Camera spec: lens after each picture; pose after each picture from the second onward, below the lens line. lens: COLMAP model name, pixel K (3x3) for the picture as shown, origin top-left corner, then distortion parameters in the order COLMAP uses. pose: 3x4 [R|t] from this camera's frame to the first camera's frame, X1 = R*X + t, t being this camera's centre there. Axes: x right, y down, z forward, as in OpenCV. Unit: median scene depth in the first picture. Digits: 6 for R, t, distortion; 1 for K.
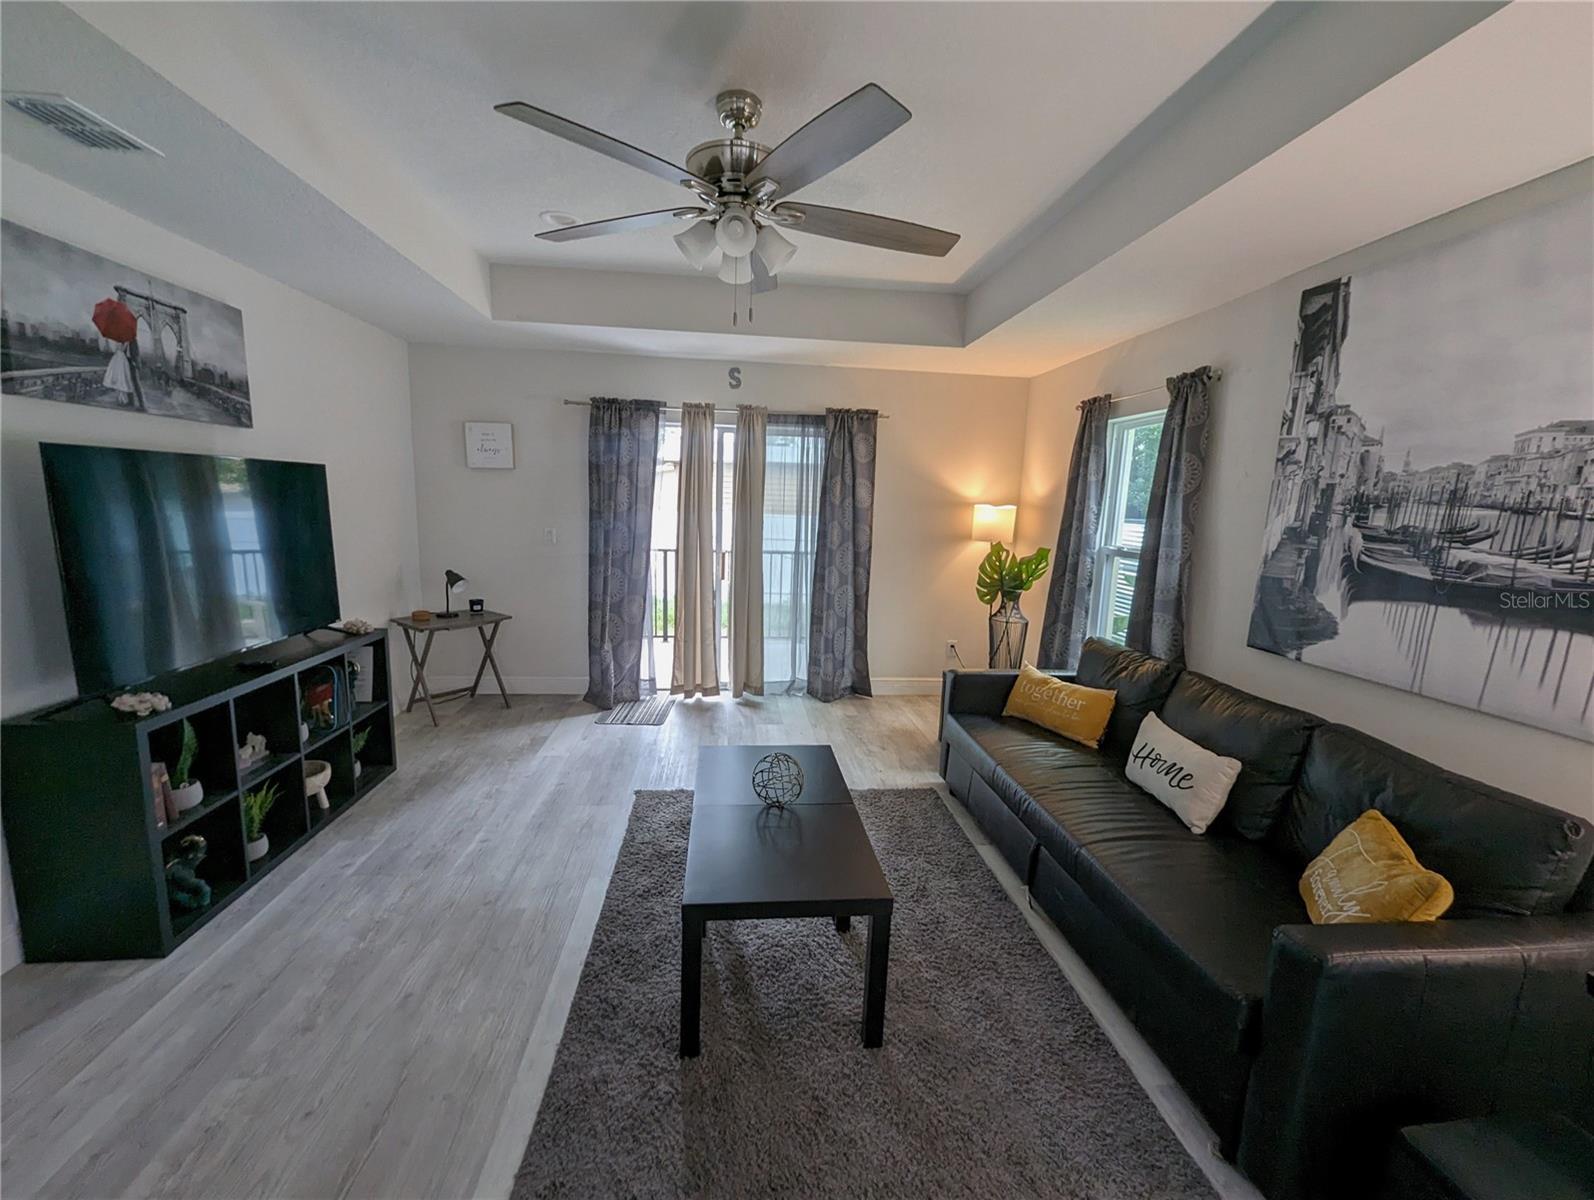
lens RADIAL K [[664.5, 0, 805.4], [0, 664.5, 607.0], [0, 0, 1]] dist [-0.001577, -0.000072]
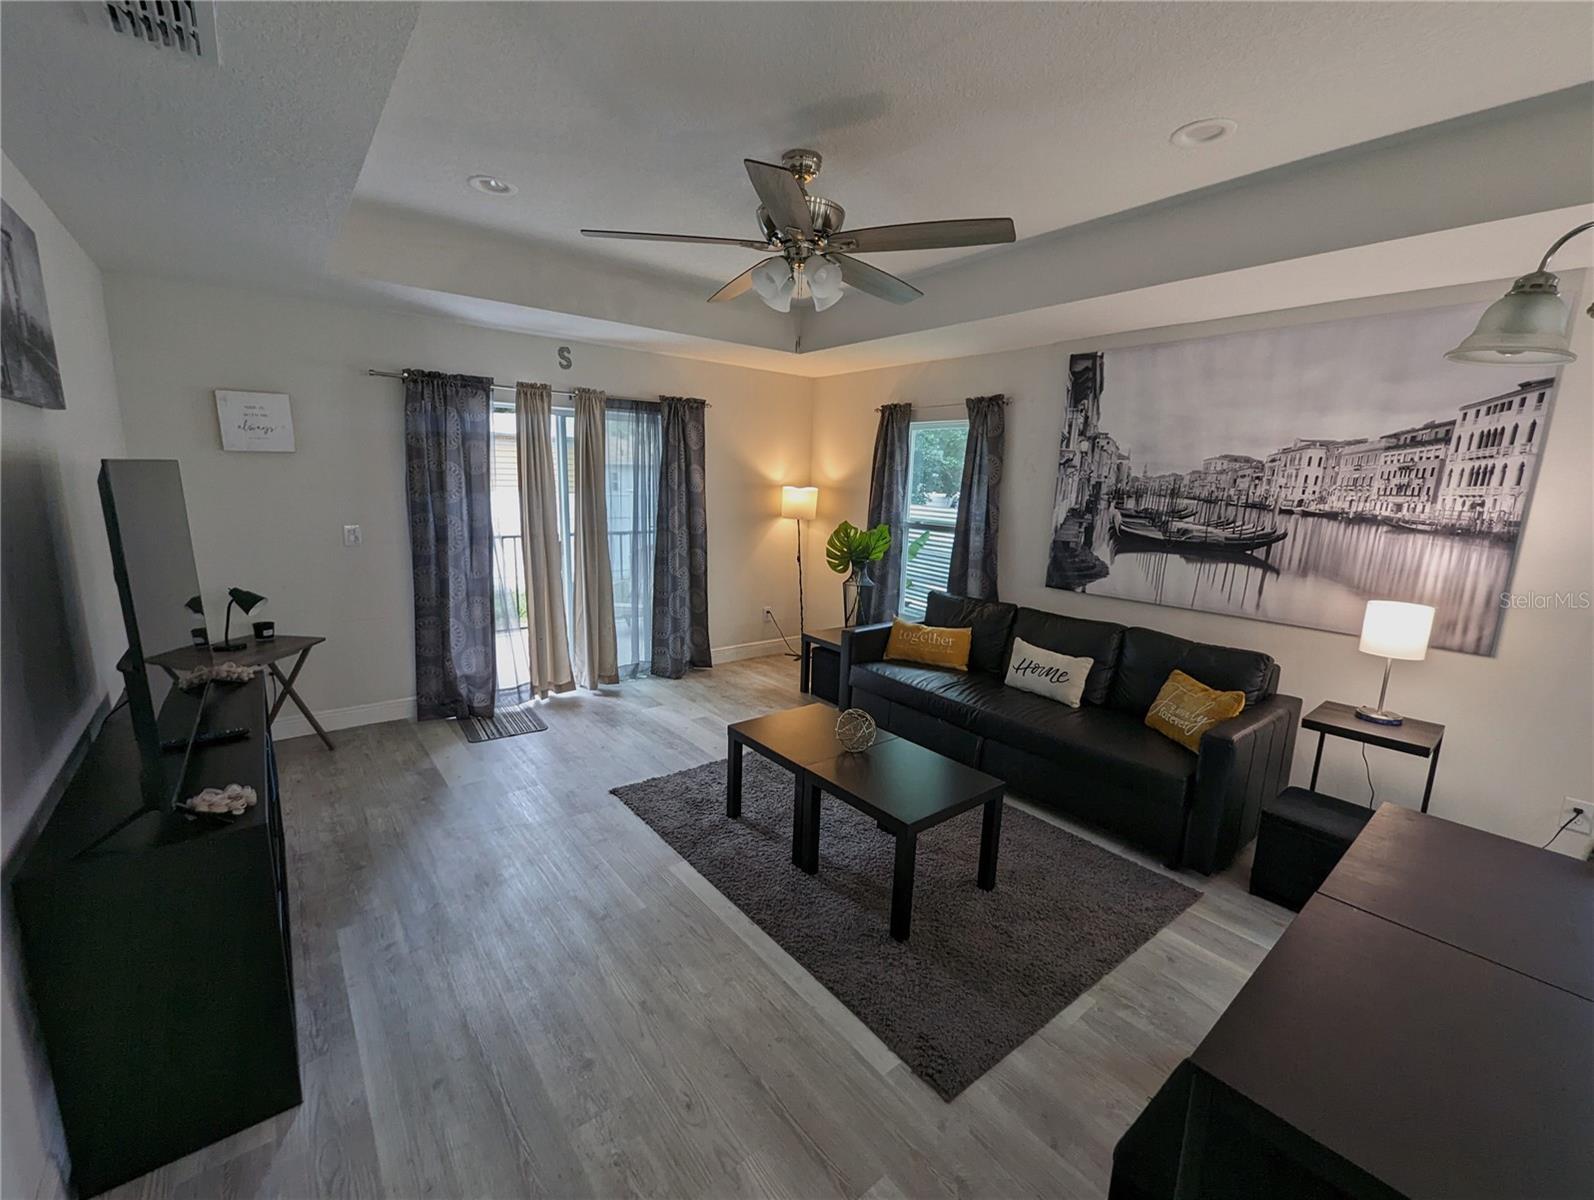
lens RADIAL K [[664.5, 0, 806.5], [0, 664.5, 609.8], [0, 0, 1]] dist [-0.001577, -0.000072]
pose [[0.840591, -0.113861, 0.529569, -0.595185], [0.084255, 0.993243, 0.079814, -0.055402], [-0.535078, -0.022472, 0.844504, 0.007700]]
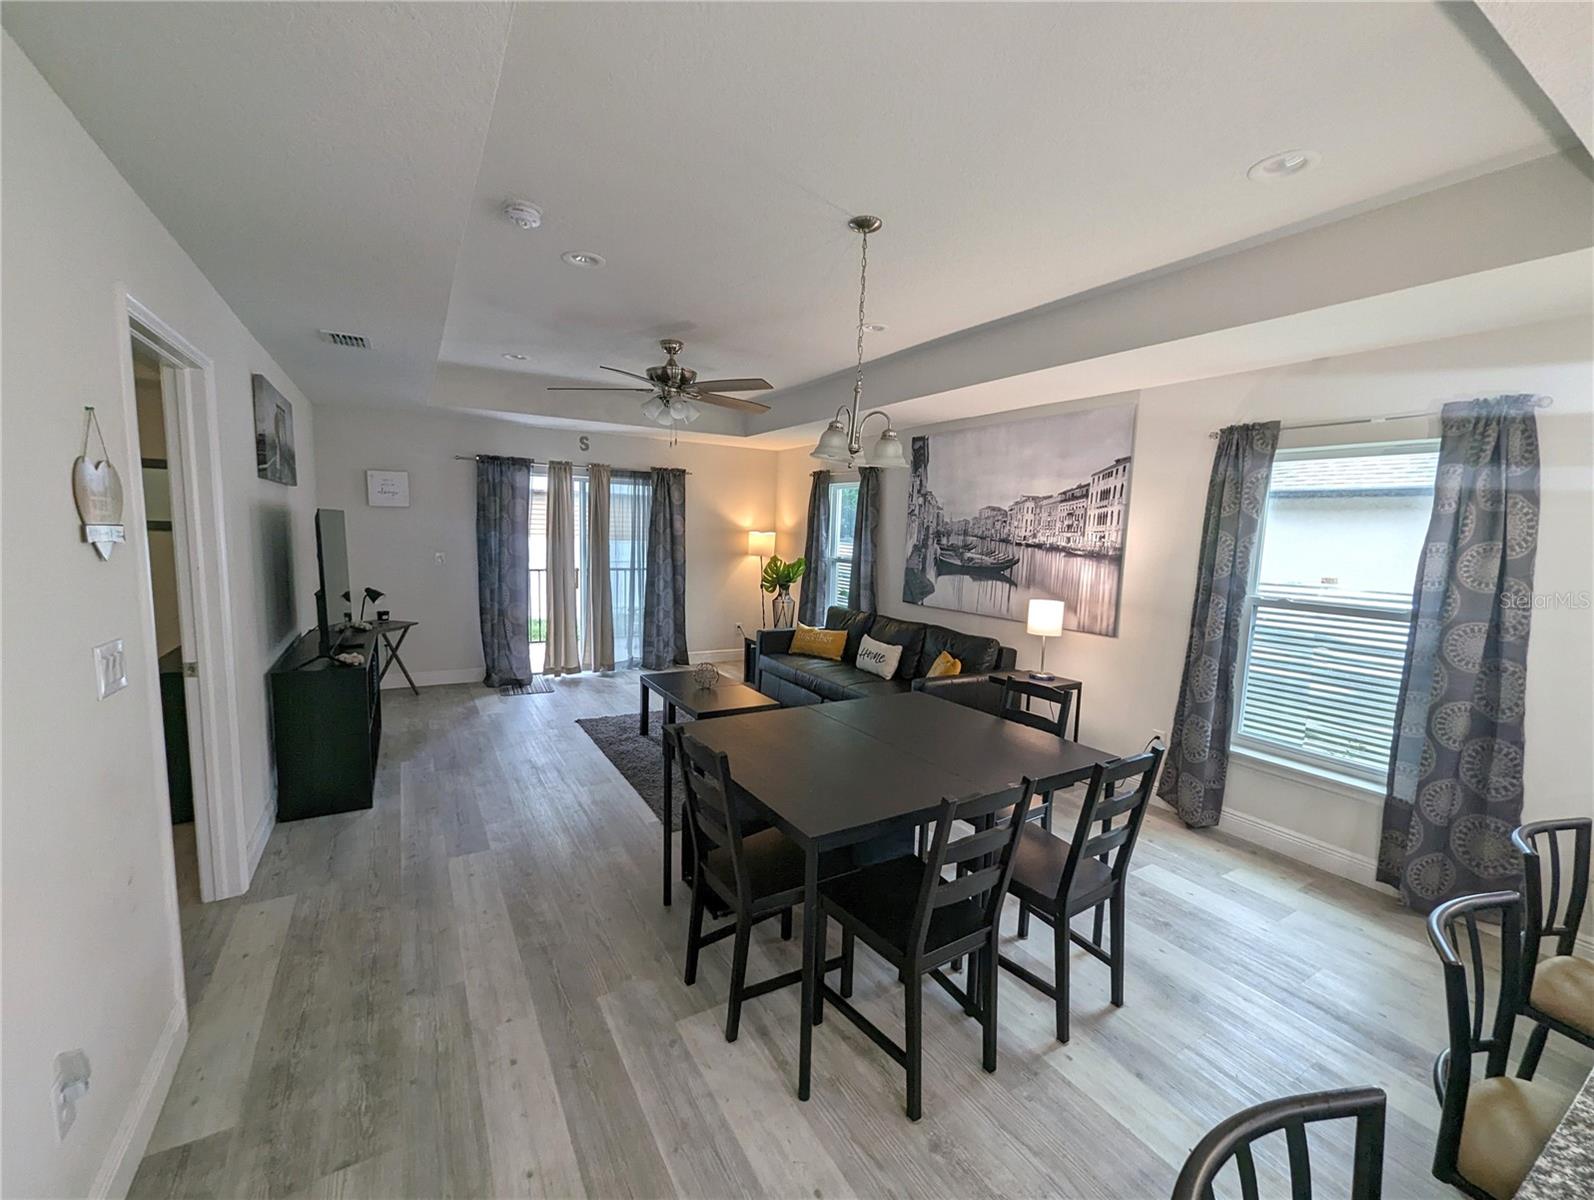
lens RADIAL K [[664.5, 0, 809.0], [0, 664.5, 608.9], [0, 0, 1]] dist [-0.001577, -0.000072]
pose [[0.906749, -0.055996, 0.417936, -0.465721], [0.066611, 0.997720, -0.010843, 0.083201], [-0.416376, 0.037671, 0.908412, -0.758282]]
